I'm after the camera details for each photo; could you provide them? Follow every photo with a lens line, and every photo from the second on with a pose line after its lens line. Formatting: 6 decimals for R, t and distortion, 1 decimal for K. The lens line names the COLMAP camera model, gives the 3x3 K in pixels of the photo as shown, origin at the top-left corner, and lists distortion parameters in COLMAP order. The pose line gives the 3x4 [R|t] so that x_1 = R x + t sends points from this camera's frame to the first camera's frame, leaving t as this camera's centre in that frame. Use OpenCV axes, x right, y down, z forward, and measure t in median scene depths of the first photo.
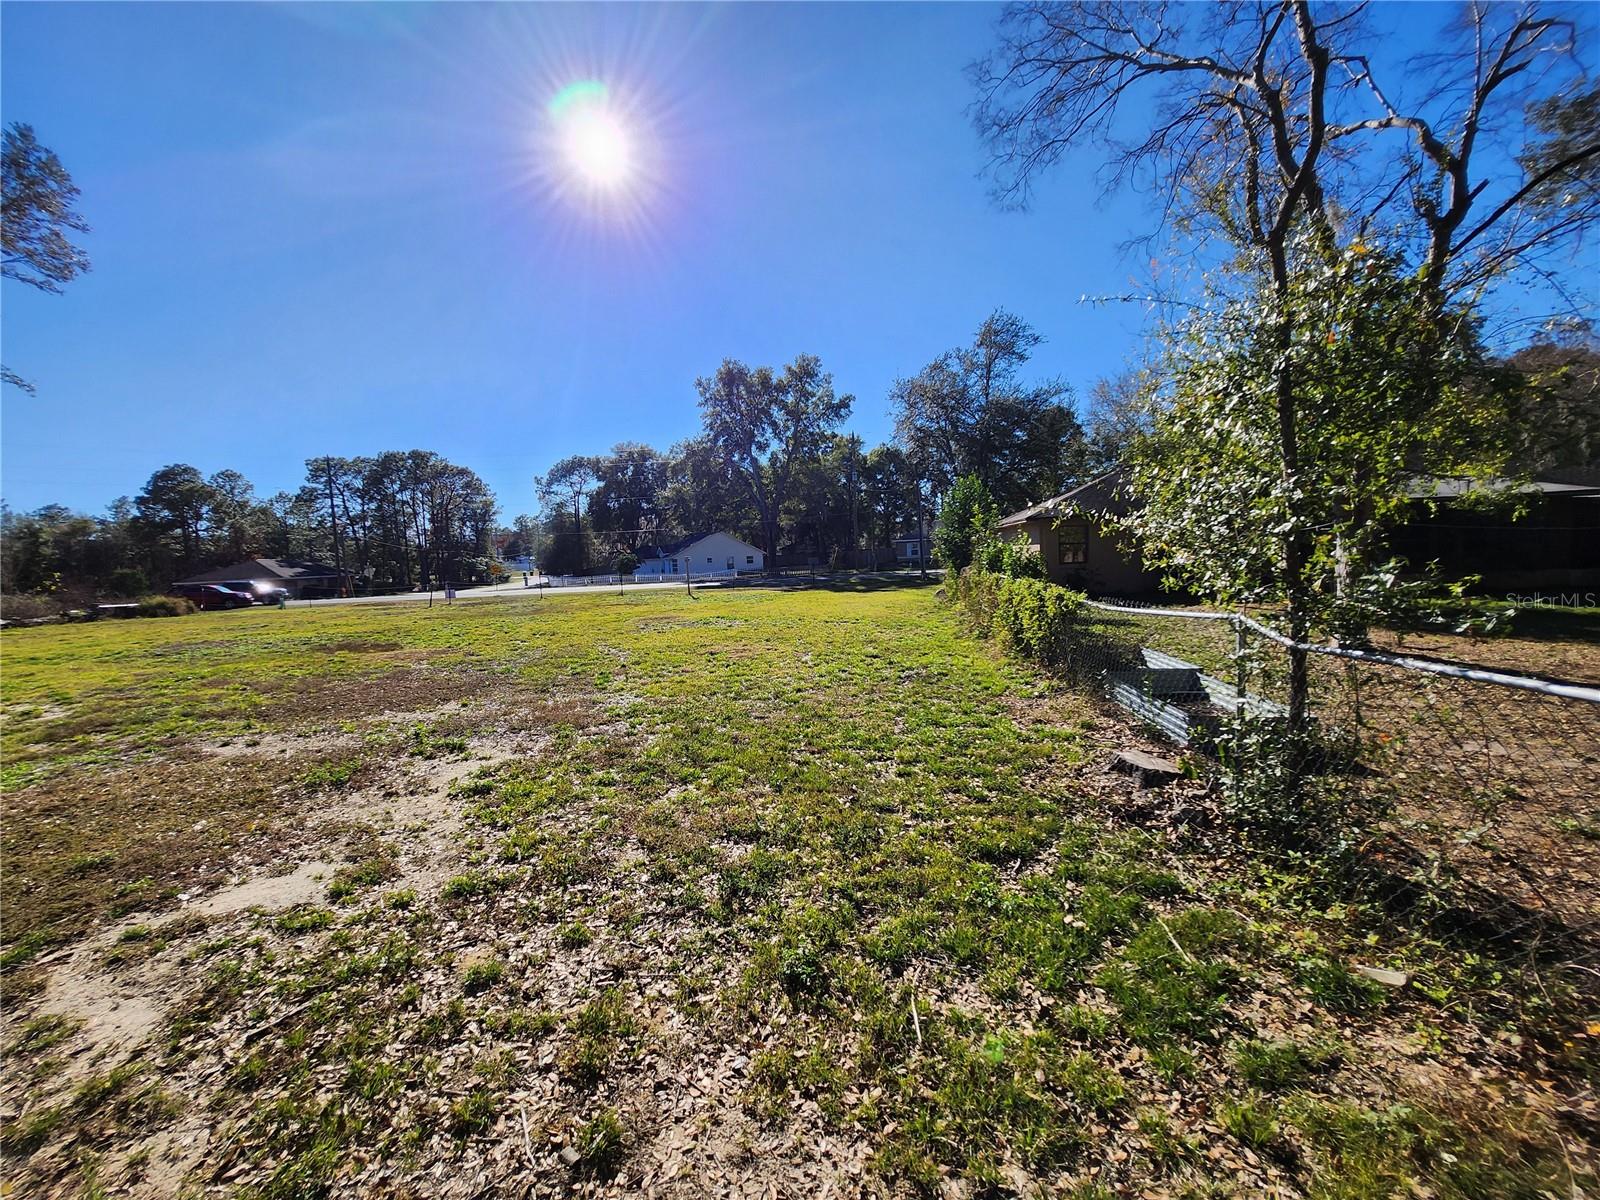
lens RADIAL K [[642.6, 0, 793.3], [0, 642.6, 599.6], [0, 0, 1]] dist [-0.011440, 0.000761]
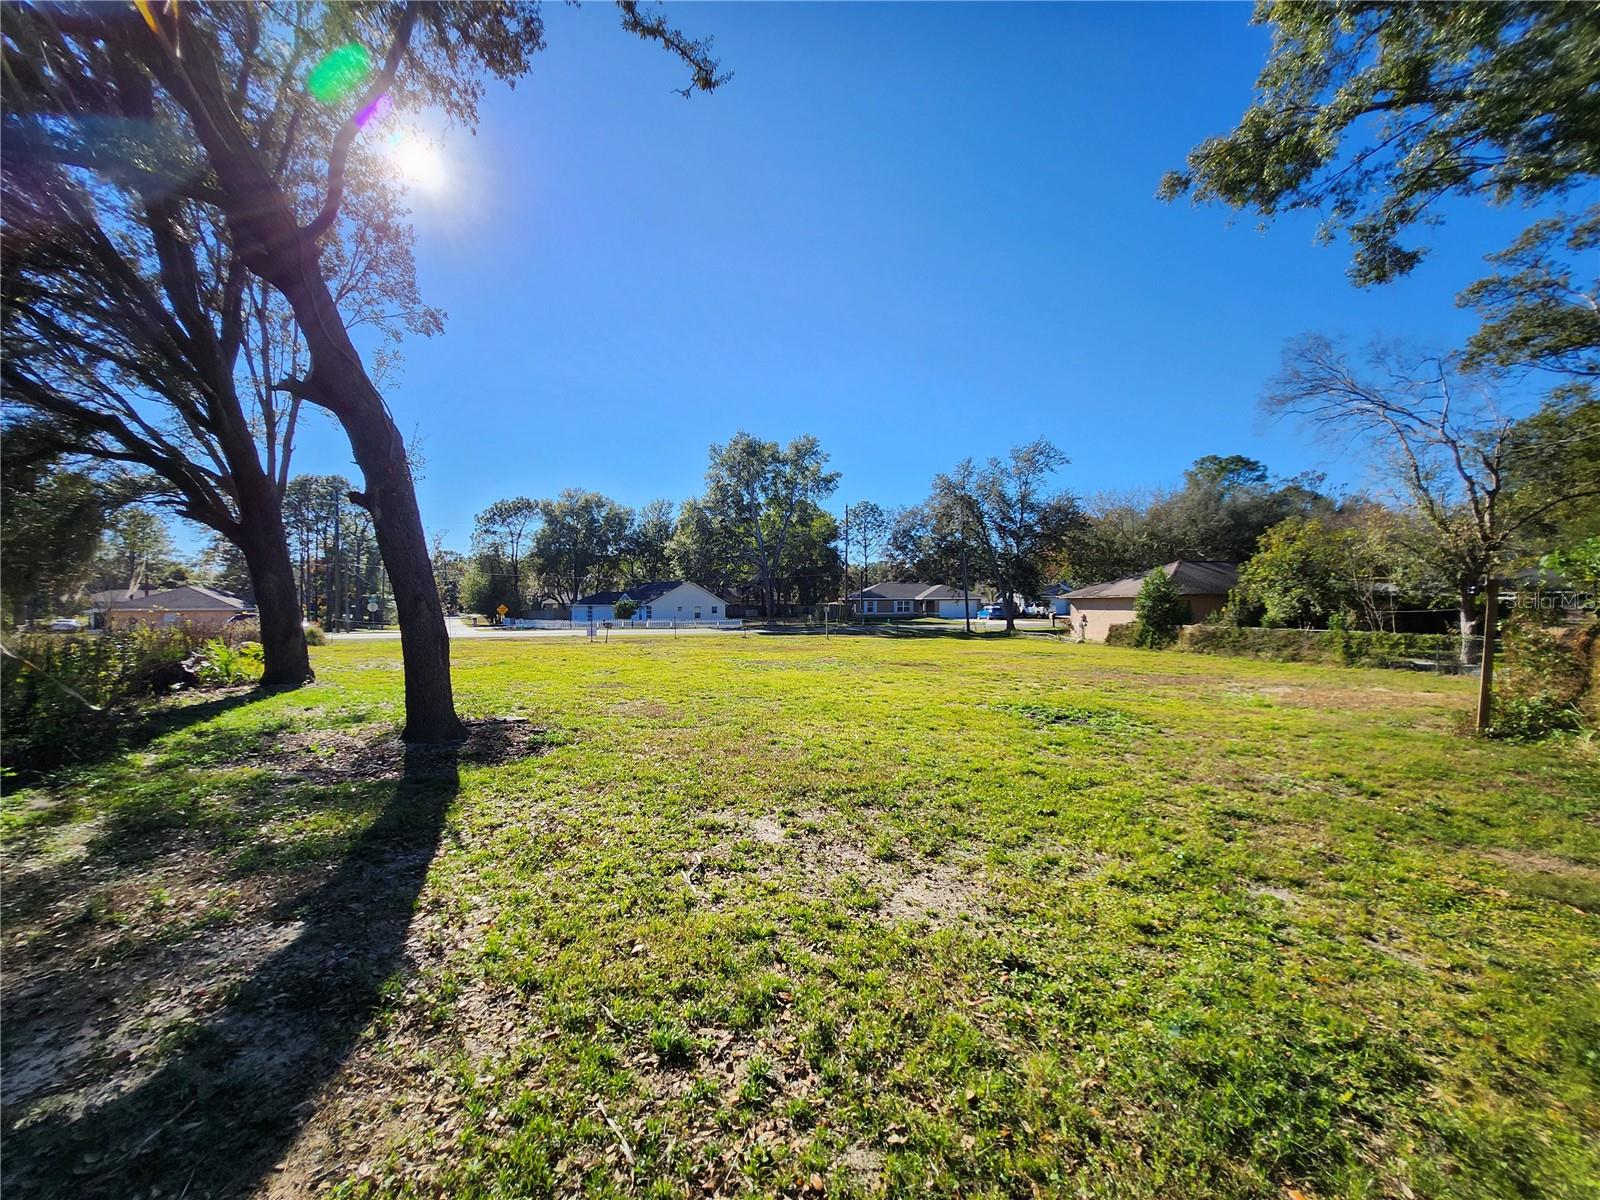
lens RADIAL K [[641.5, 0, 793.3], [0, 641.5, 602.6], [0, 0, 1]] dist [-0.021750, -0.000608]
pose [[0.965663, 0.043644, 0.256107, -0.271042], [-0.023433, 0.996402, -0.081446, 0.012201], [-0.258740, 0.072648, 0.963211, -0.078118]]
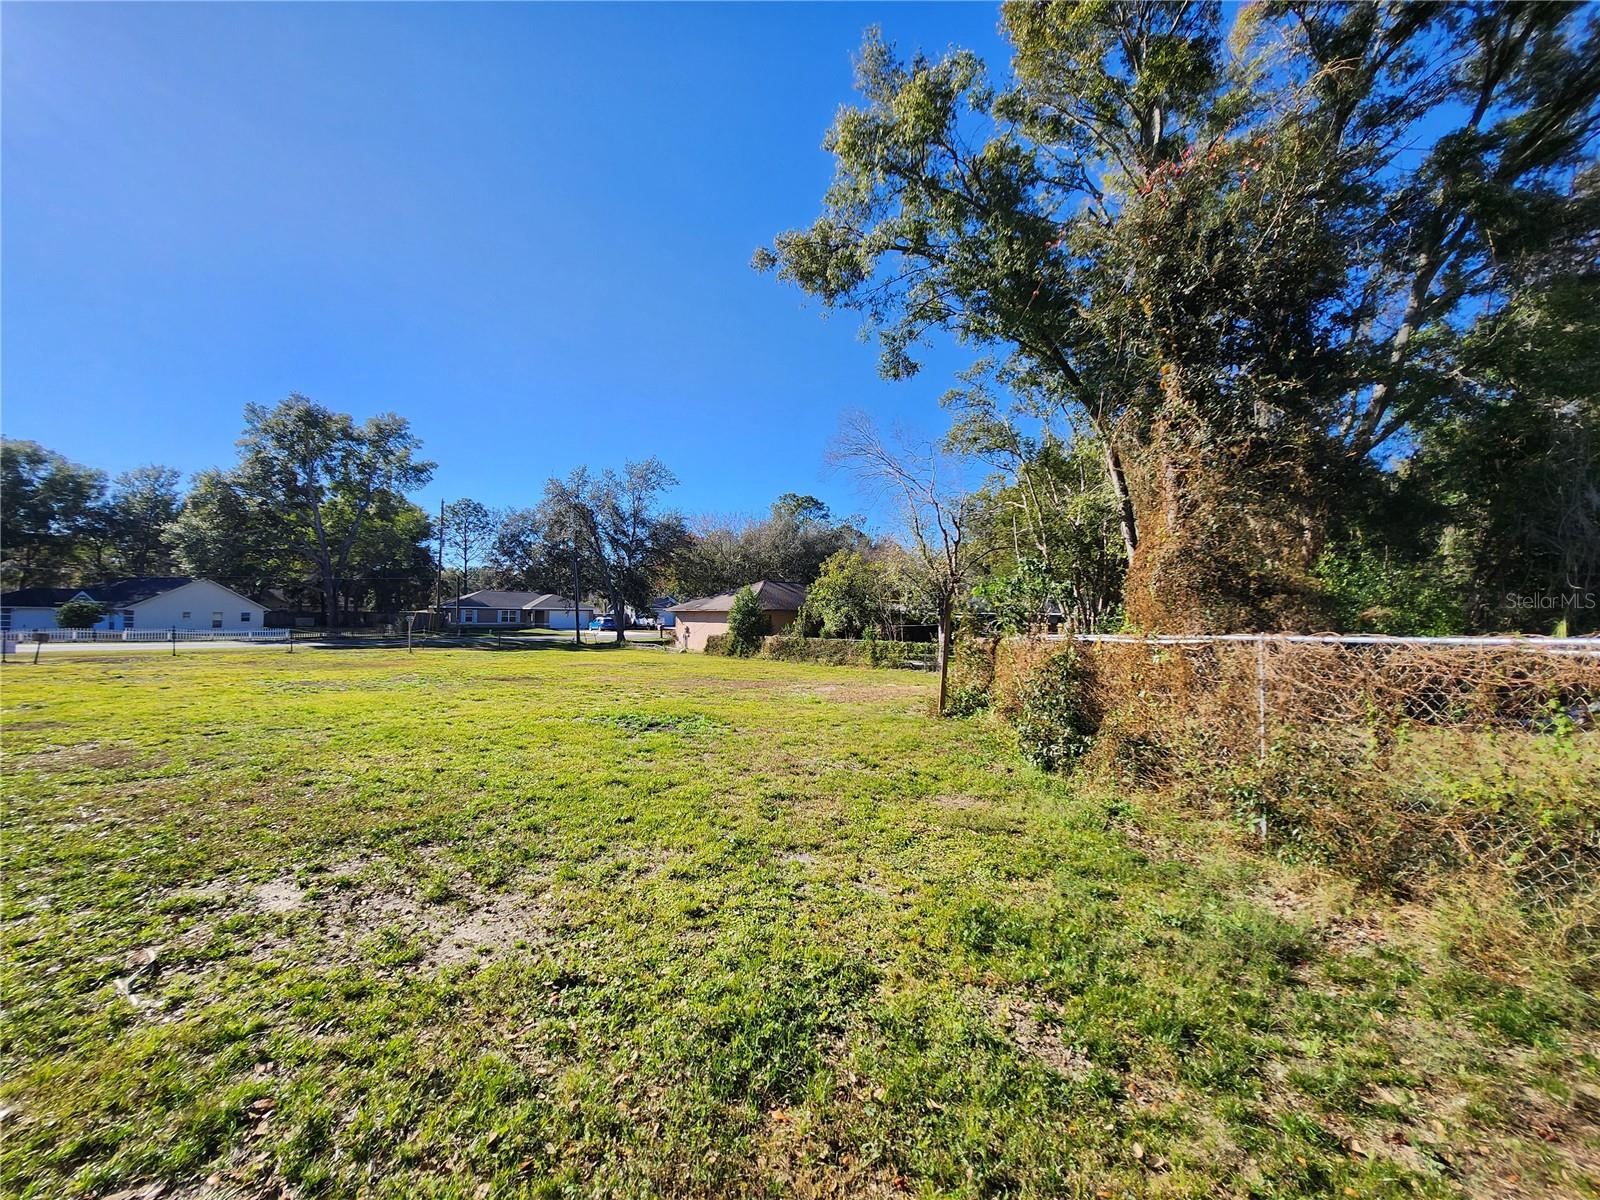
lens RADIAL K [[639.2, 0, 803.1], [0, 639.2, 601.8], [0, 0, 1]] dist [-0.021130, -0.000022]
pose [[0.651722, 0.072293, 0.755005, -0.267495], [0.009927, 0.994549, -0.103799, 0.011886], [-0.758393, 0.075143, 0.647452, -0.080758]]
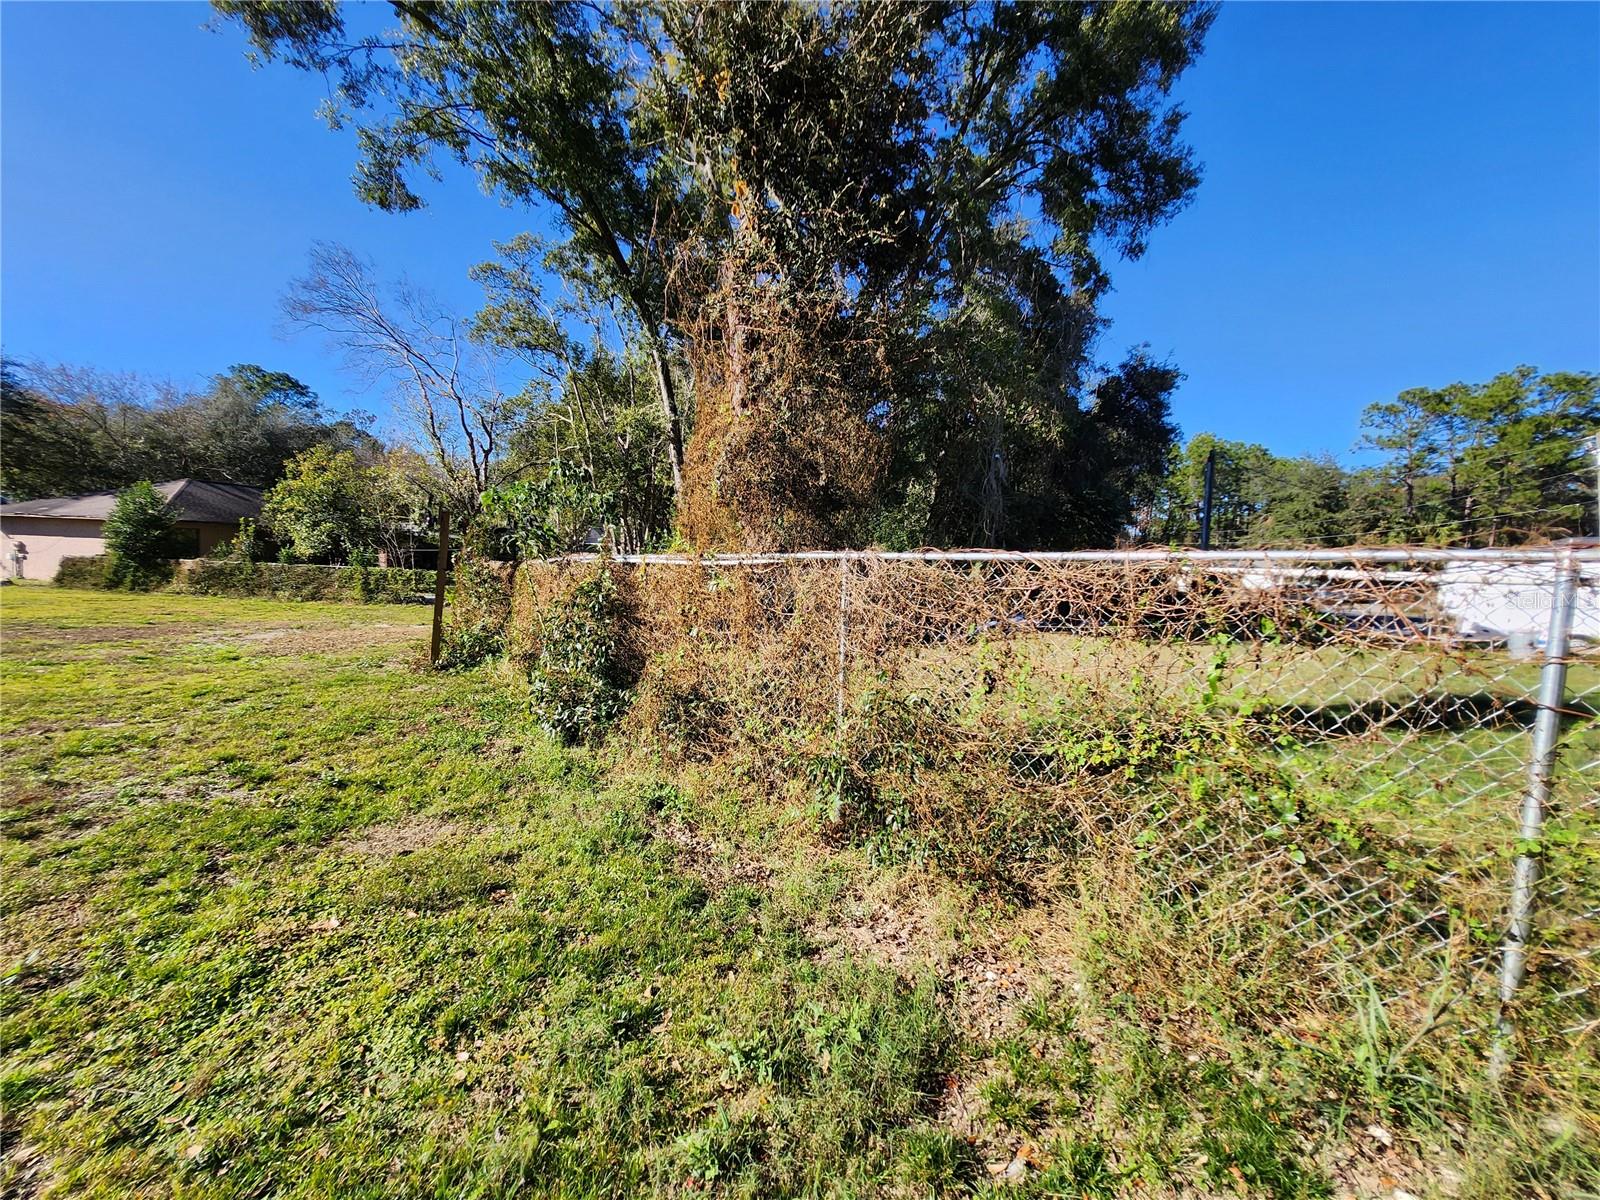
lens RADIAL K [[642.6, 0, 793.3], [0, 642.6, 599.6], [0, 0, 1]] dist [-0.011440, 0.000761]
pose [[0.047663, -0.011998, 0.998791, -0.226812], [0.025641, 0.999613, 0.010784, 0.012091], [-0.998534, 0.025096, 0.047952, -0.069537]]
